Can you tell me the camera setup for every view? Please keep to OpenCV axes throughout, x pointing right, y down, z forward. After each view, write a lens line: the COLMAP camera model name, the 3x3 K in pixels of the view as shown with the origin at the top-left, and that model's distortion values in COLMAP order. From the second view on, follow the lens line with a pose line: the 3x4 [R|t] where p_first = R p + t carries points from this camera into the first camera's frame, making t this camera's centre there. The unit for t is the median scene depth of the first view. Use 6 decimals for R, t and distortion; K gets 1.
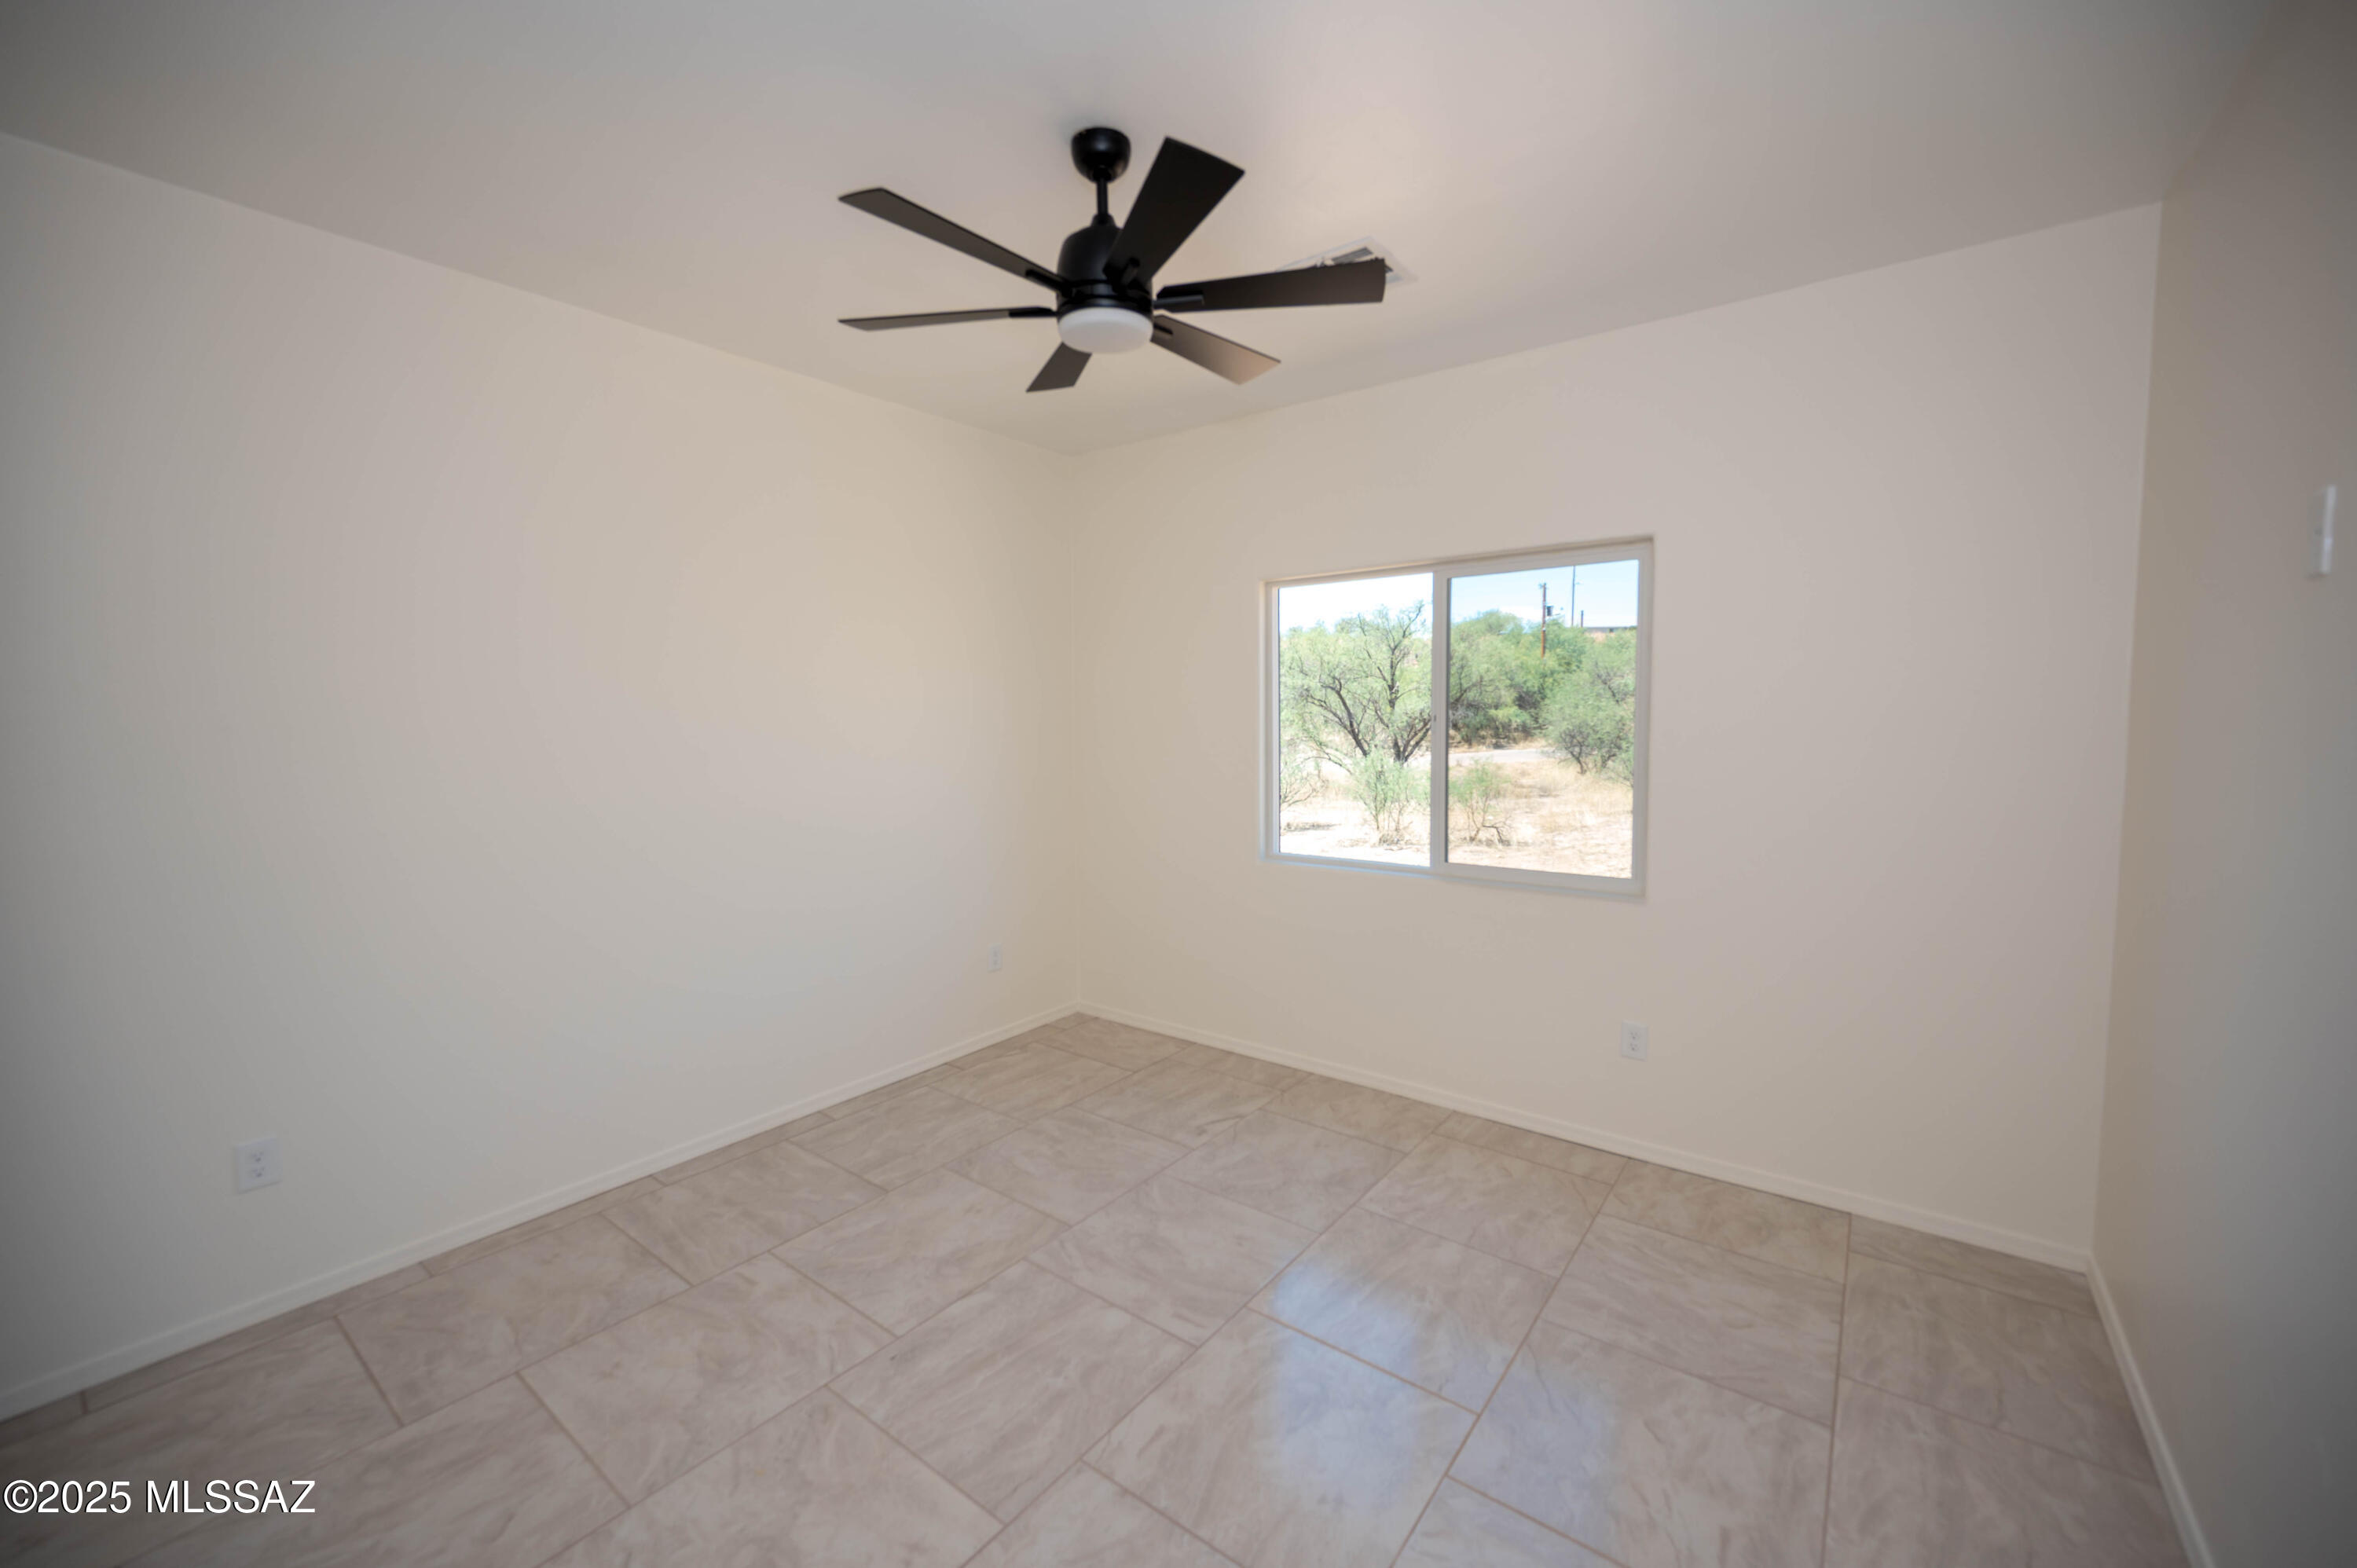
lens RADIAL K [[931.7, 0, 1202.0], [0, 931.7, 765.1], [0, 0, 1]] dist [-0.001557, 0.001094]
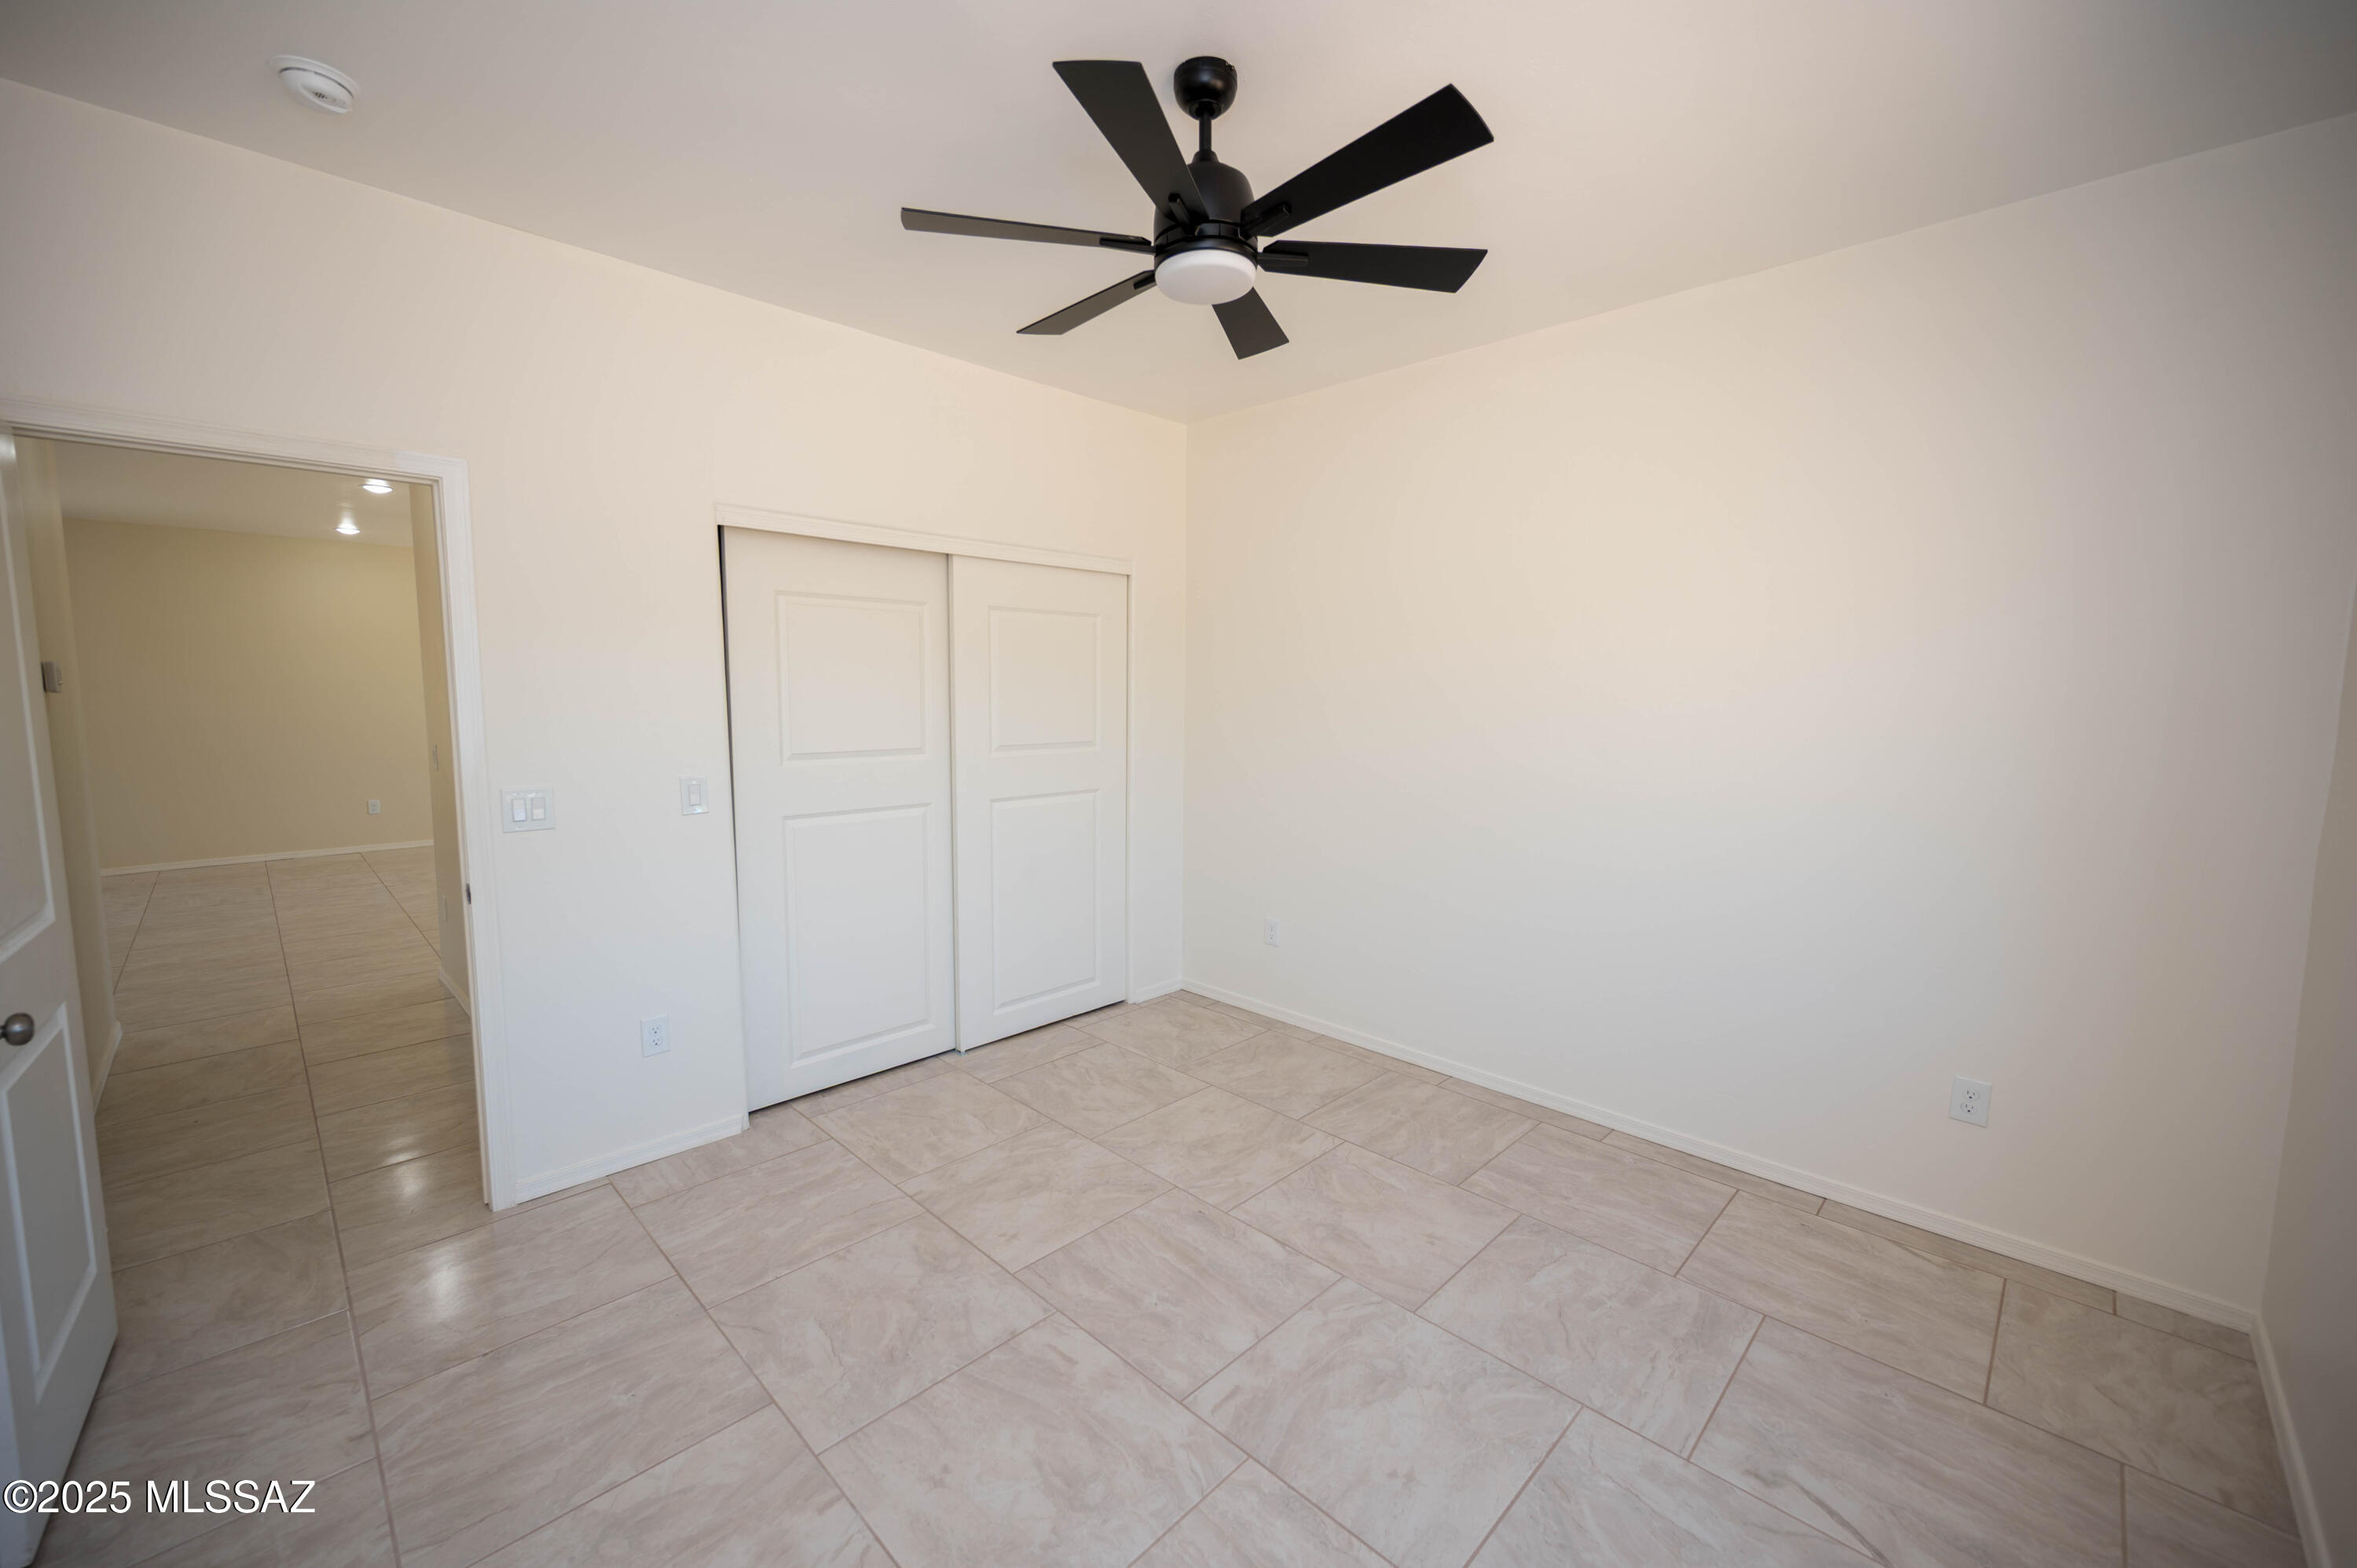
lens RADIAL K [[931.7, 0, 1168.8], [0, 931.7, 782.0], [0, 0, 1]] dist [-0.001557, 0.001094]
pose [[-0.146188, 0.109450, -0.983184, 0.810518], [-0.064961, 0.990653, 0.119940, -0.074196], [0.987122, 0.081403, -0.137711, 1.056989]]
